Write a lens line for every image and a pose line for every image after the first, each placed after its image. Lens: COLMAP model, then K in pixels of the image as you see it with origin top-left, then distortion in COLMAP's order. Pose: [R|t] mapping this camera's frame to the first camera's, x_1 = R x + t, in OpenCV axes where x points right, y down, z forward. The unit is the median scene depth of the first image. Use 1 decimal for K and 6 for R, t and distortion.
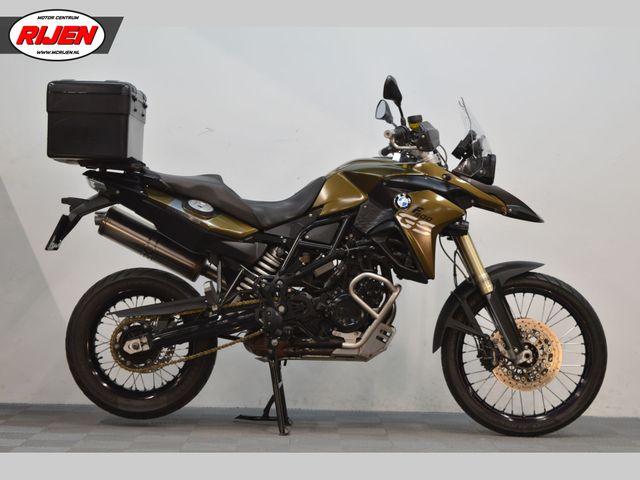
lens RADIAL K [[1483.0, 0, 321.1], [0, 1483.0, 235.8], [0, 0, 1]] dist [0.037046, 0.000000]
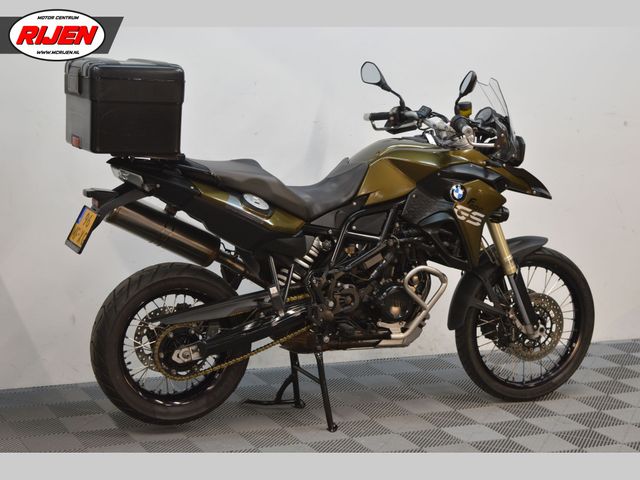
lens RADIAL K [[1351.9, 0, 318.6], [0, 1351.9, 243.6], [0, 0, 1]] dist [0.009118, 0.000000]
pose [[0.899258, -0.057162, 0.433667, -0.406812], [-0.027128, 0.982228, 0.185720, -0.149690], [-0.436576, -0.178775, 0.881726, 0.236454]]
